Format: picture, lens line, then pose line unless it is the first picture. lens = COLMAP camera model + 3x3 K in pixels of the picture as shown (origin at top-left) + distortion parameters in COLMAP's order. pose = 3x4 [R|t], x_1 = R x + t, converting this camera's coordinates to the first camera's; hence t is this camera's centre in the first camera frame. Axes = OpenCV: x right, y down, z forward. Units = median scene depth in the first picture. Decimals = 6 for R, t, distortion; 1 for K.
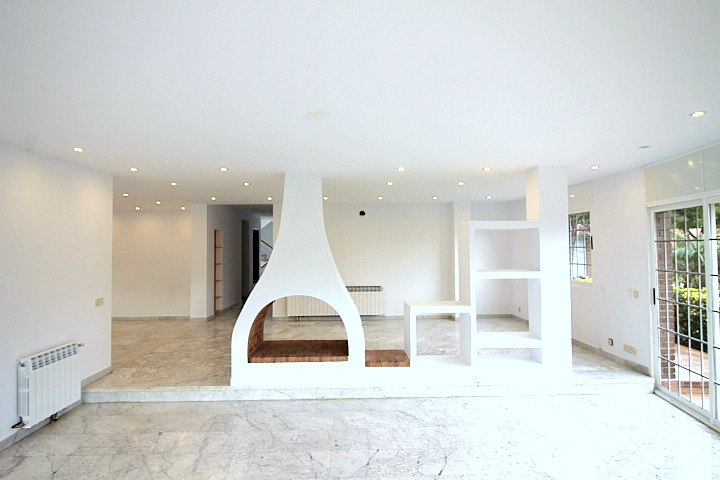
lens RADIAL K [[426.5, 0, 358.9], [0, 426.5, 237.7], [0, 0, 1]] dist [0.009115, -0.013259]
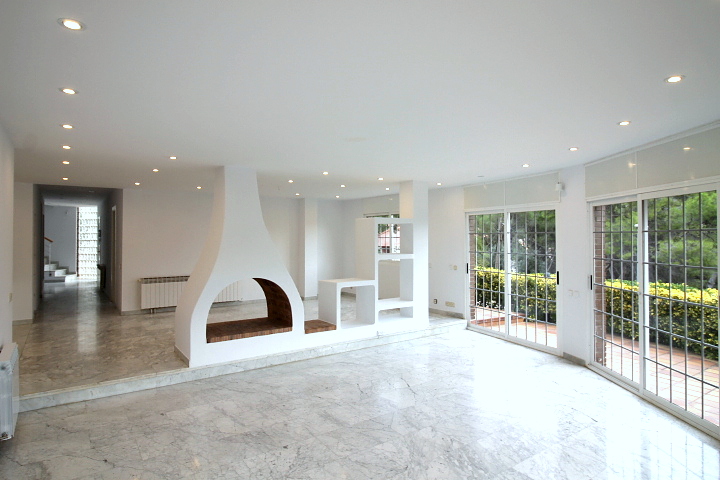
lens RADIAL K [[426.5, 0, 364.0], [0, 426.5, 237.3], [0, 0, 1]] dist [0.009115, -0.013259]
pose [[0.826755, 0.007213, 0.562515, -0.535231], [-0.017616, 0.999759, 0.013070, 0.007481], [-0.562286, -0.020715, 0.826683, -0.097561]]
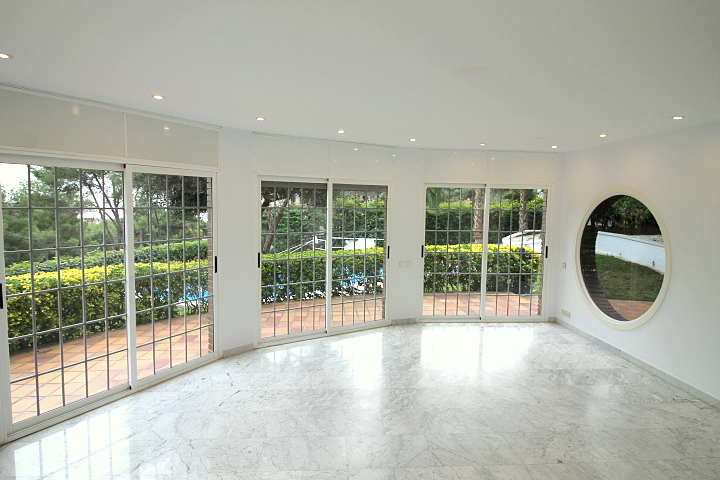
lens RADIAL K [[426.5, 0, 365.8], [0, 426.5, 242.8], [0, 0, 1]] dist [0.009115, -0.013259]
pose [[-0.997041, -0.013712, -0.075644, 0.114252], [-0.017835, 0.998376, 0.054100, 0.018234], [0.074779, 0.055289, -0.995666, 1.178326]]
